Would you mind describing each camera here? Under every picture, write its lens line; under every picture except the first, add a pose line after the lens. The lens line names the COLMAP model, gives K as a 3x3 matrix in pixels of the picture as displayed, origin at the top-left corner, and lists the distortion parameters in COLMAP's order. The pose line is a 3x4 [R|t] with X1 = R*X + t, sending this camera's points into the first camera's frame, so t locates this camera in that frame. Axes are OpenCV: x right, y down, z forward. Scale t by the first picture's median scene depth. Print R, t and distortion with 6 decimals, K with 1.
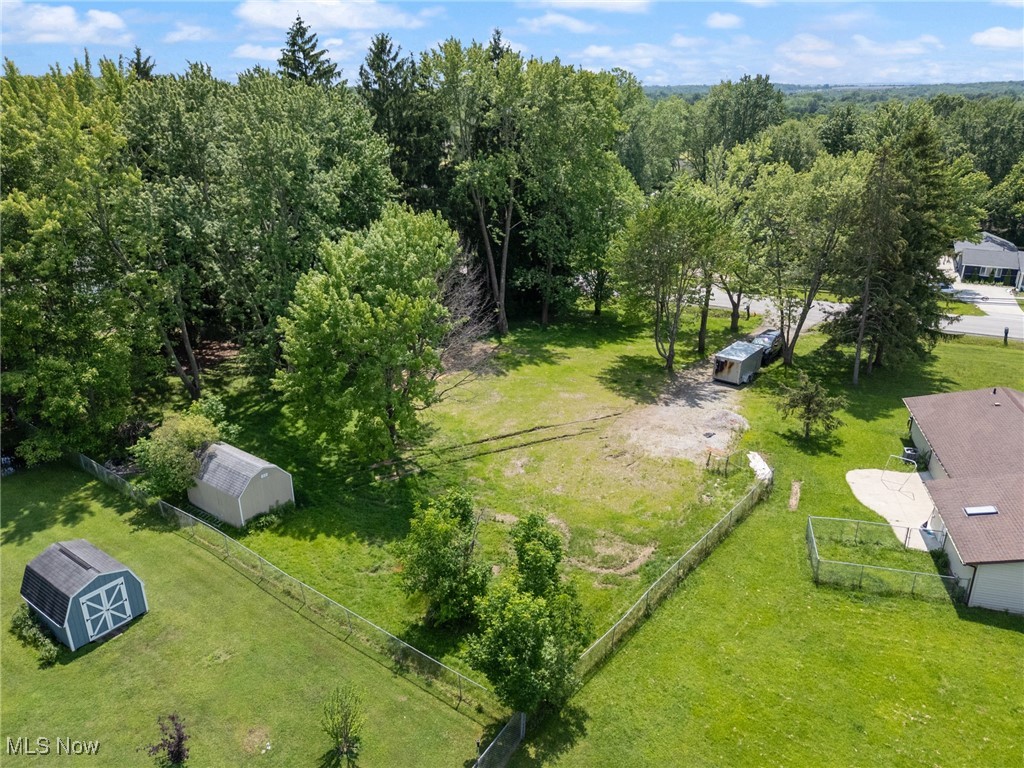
lens RADIAL K [[773.2, 0, 512.0], [0, 773.2, 384.0], [0, 0, 1]] dist [0.058584, -0.059407]
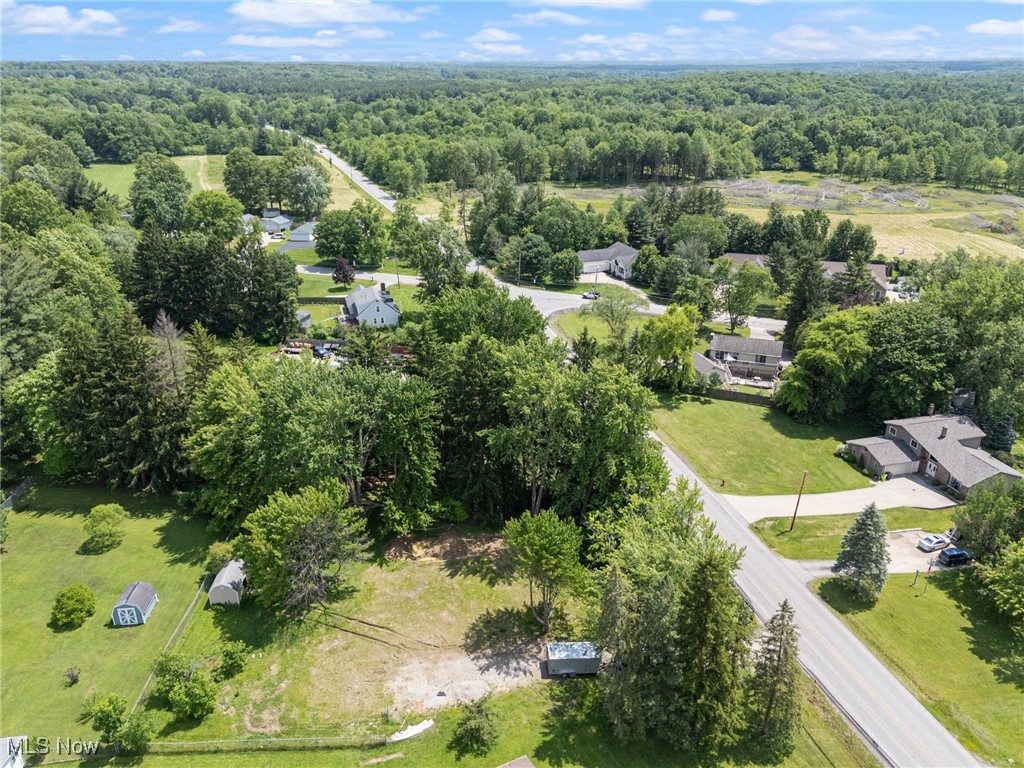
lens RADIAL K [[773.2, 0, 512.0], [0, 773.2, 384.0], [0, 0, 1]] dist [0.058584, -0.059407]
pose [[0.642523, 0.293797, -0.707706, 1.544329], [-0.277509, 0.950100, 0.142475, -0.942602], [0.714250, 0.104851, 0.691992, 0.025392]]
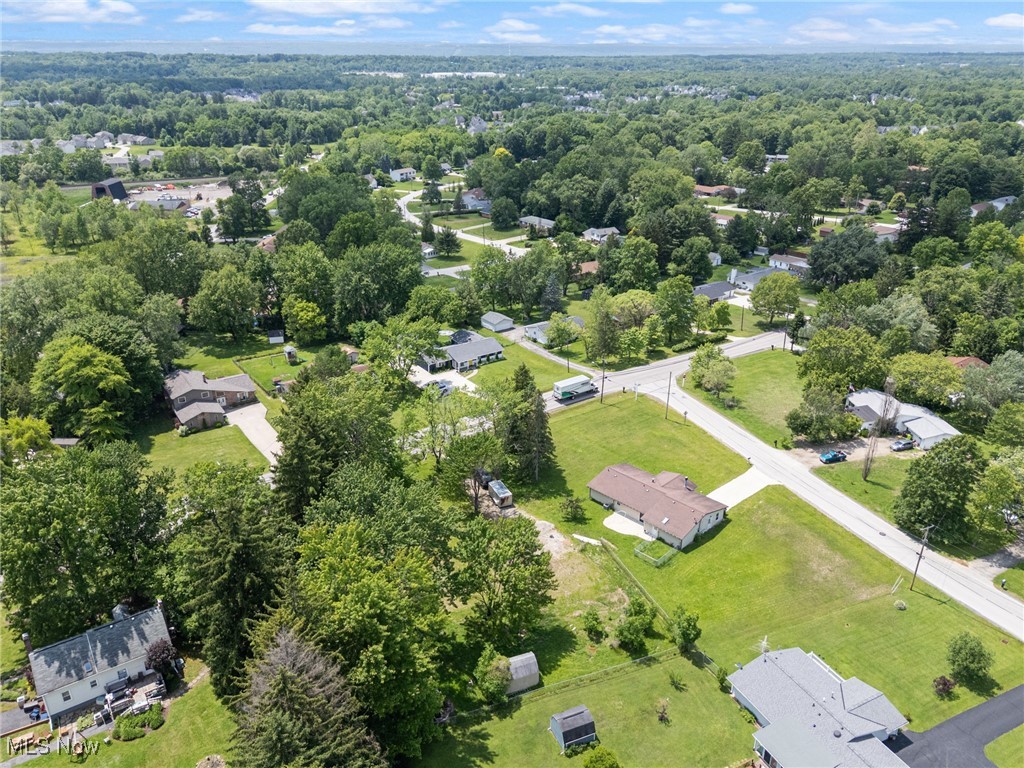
lens RADIAL K [[773.2, 0, 512.0], [0, 773.2, 384.0], [0, 0, 1]] dist [0.058584, -0.059407]
pose [[0.493256, -0.342956, 0.799425, -1.903691], [0.310416, 0.927892, 0.206538, -1.113292], [-0.812614, 0.146278, 0.564147, -0.332775]]
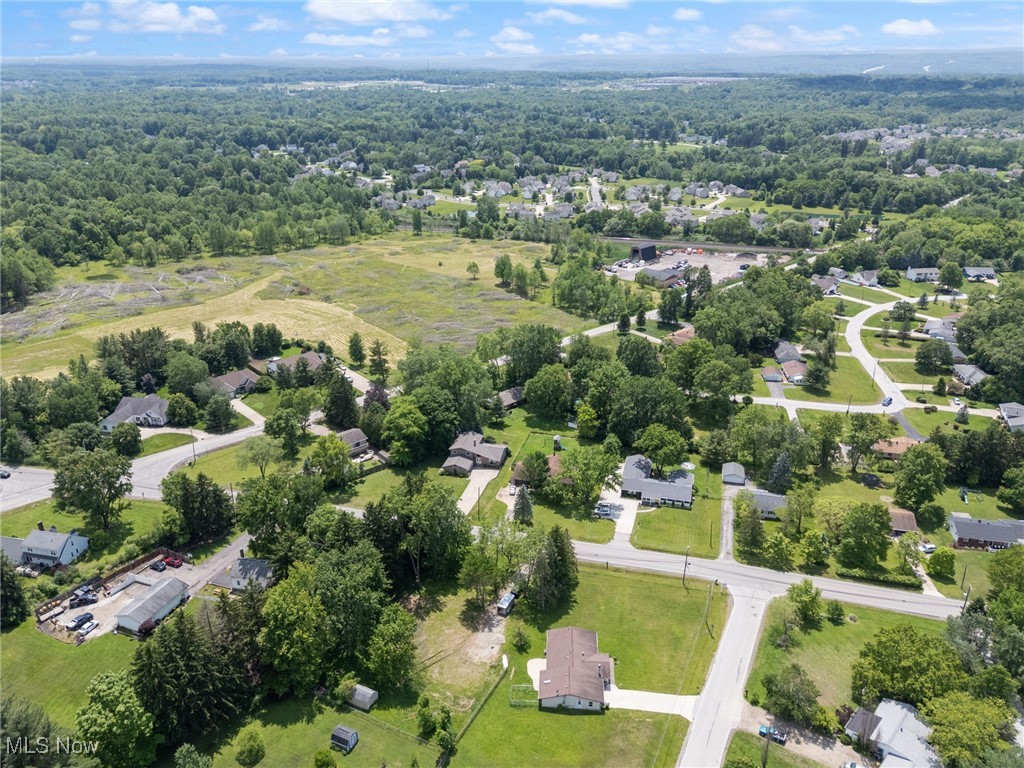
lens RADIAL K [[773.2, 0, 512.0], [0, 773.2, 384.0], [0, 0, 1]] dist [0.058584, -0.059407]
pose [[0.981850, -0.082496, 0.170776, -0.174326], [0.074821, 0.995896, 0.050915, -1.556705], [-0.174276, -0.037214, 0.983993, -2.850393]]
